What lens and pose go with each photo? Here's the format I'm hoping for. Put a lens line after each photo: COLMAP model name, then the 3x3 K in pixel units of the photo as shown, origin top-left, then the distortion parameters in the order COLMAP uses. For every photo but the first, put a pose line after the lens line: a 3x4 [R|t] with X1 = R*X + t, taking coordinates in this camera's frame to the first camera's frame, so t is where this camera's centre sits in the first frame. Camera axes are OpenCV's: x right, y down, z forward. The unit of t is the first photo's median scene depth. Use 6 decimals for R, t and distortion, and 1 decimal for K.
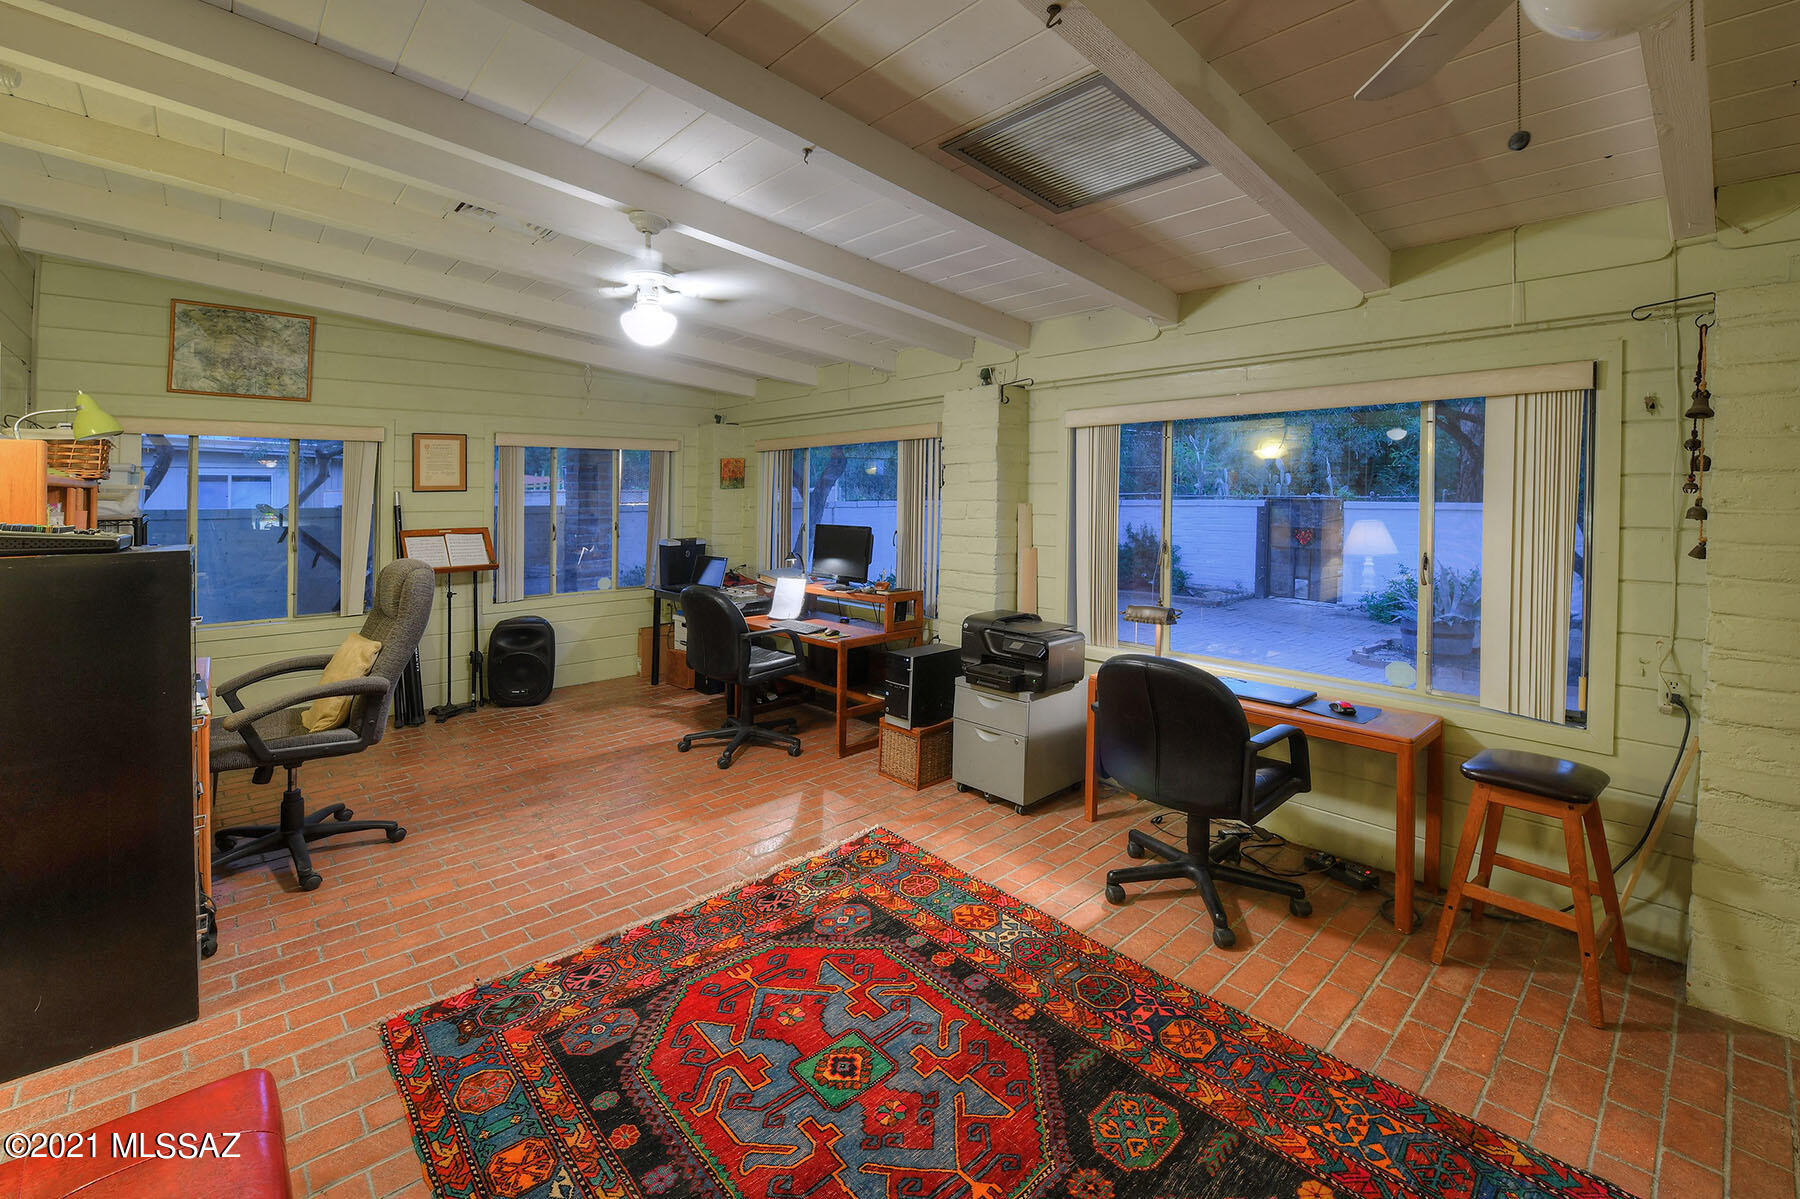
lens RADIAL K [[774.9, 0, 879.3], [0, 774.9, 506.6], [0, 0, 1]] dist [-0.017830, -0.000654]
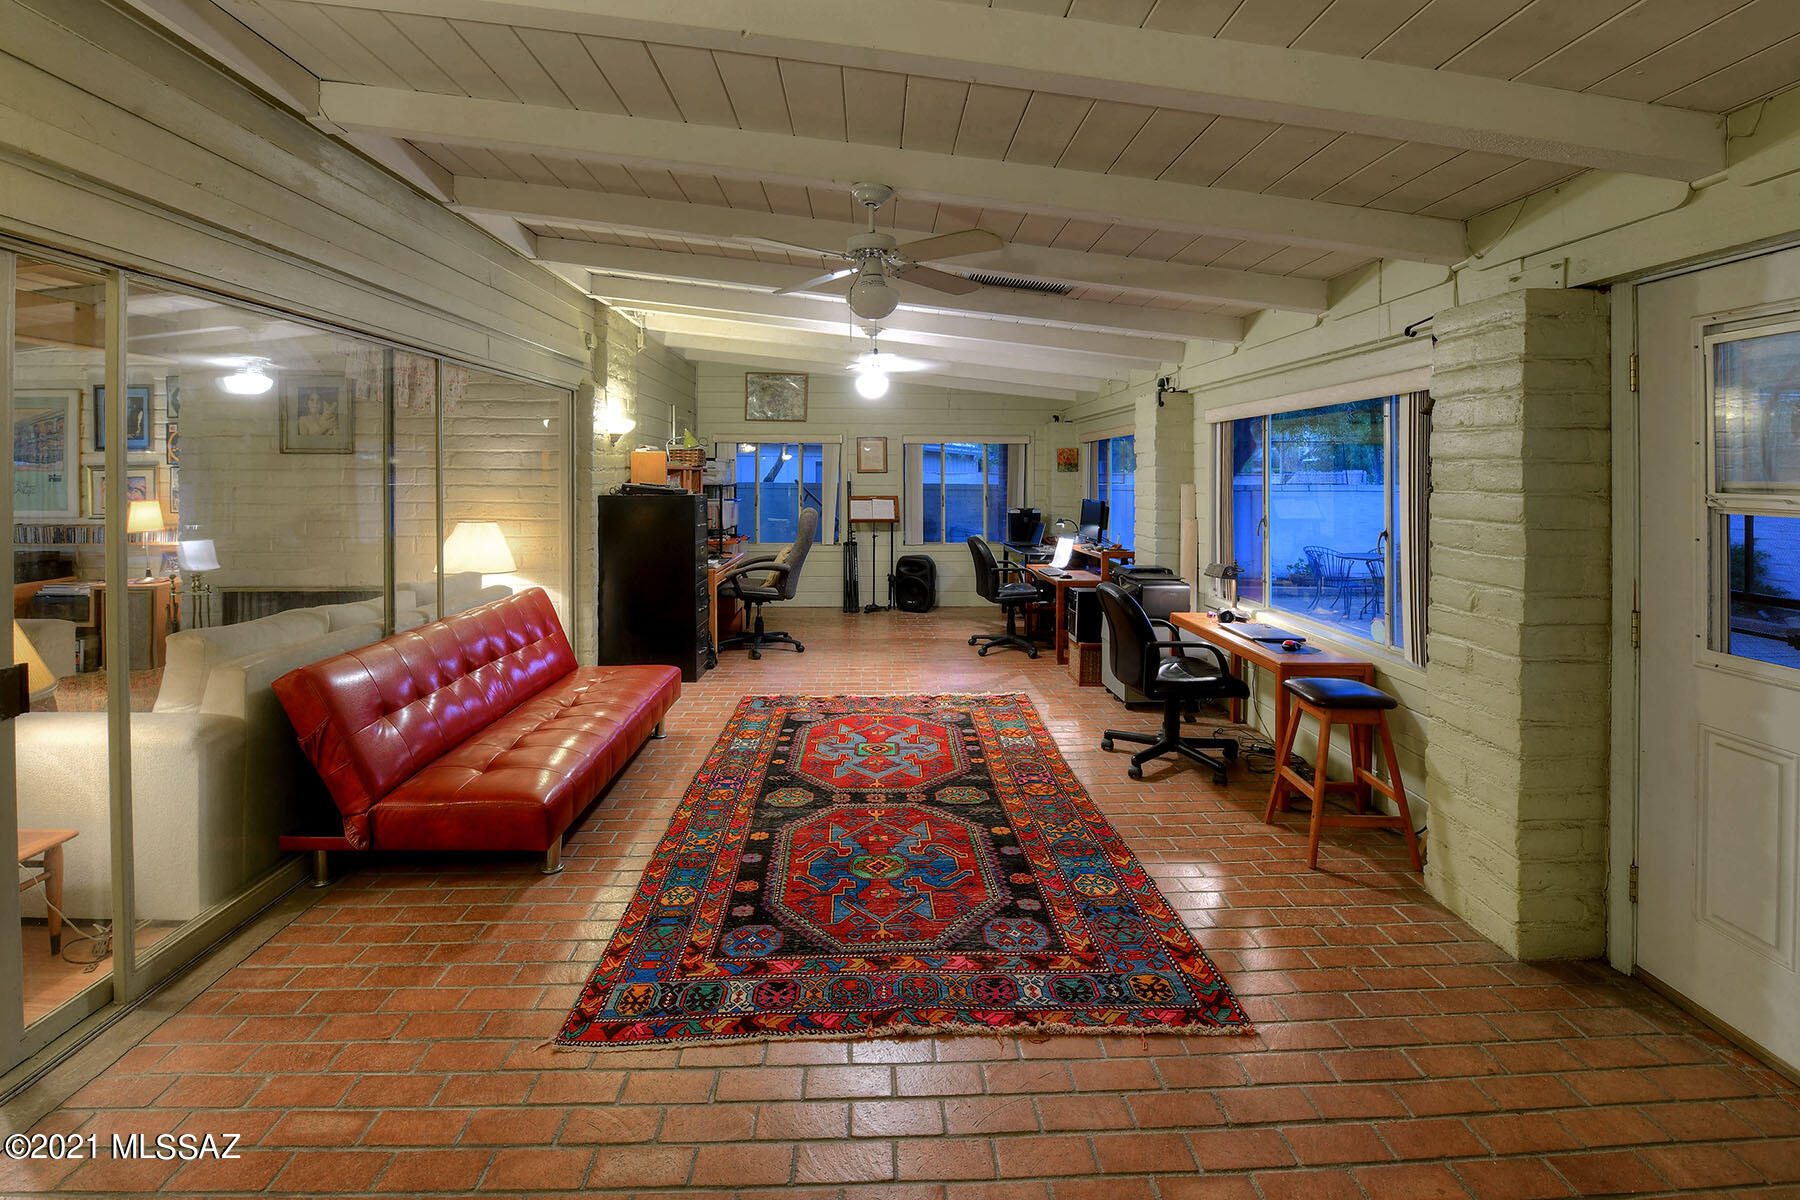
lens RADIAL K [[774.9, 0, 879.3], [0, 774.9, 507.1], [0, 0, 1]] dist [-0.017830, -0.000654]
pose [[0.756861, 0.032664, -0.652759, 0.561513], [-0.018486, 0.999421, 0.028578, 0.006304], [0.653314, -0.009563, 0.757026, -0.248638]]
